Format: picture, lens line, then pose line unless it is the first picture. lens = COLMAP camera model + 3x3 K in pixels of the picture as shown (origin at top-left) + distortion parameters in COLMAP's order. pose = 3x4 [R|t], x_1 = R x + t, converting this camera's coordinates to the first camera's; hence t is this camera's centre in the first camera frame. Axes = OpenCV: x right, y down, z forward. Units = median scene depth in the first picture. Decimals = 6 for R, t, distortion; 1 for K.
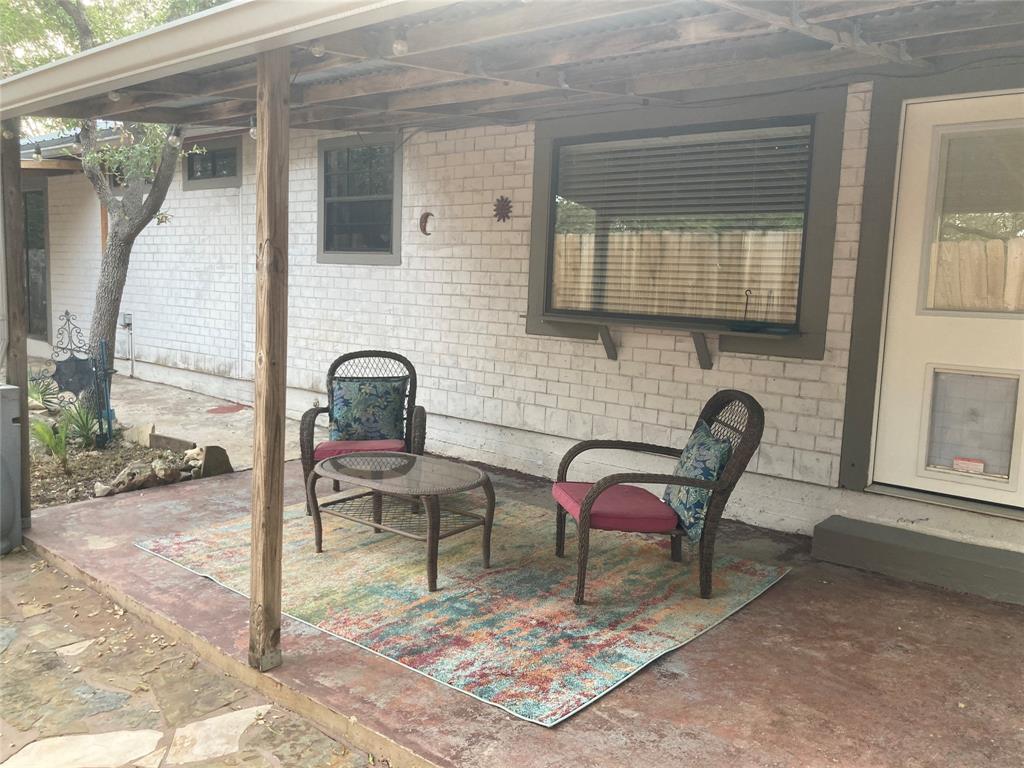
lens RADIAL K [[838.0, 0, 509.2], [0, 838.0, 386.1], [0, 0, 1]] dist [0.021821, -0.024218]
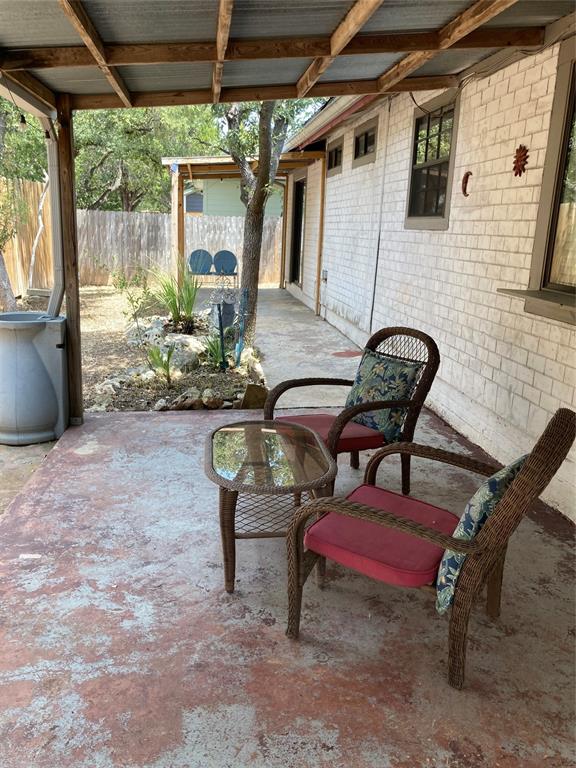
lens RADIAL K [[628.5, 0, 288.6], [0, 628.5, 379.7], [0, 0, 1]] dist [0.021821, -0.024218]
pose [[0.738979, 0.152672, -0.656202, 0.271631], [-0.097455, 0.987966, 0.120111, -0.048108], [0.666643, -0.024809, 0.744965, 0.373272]]
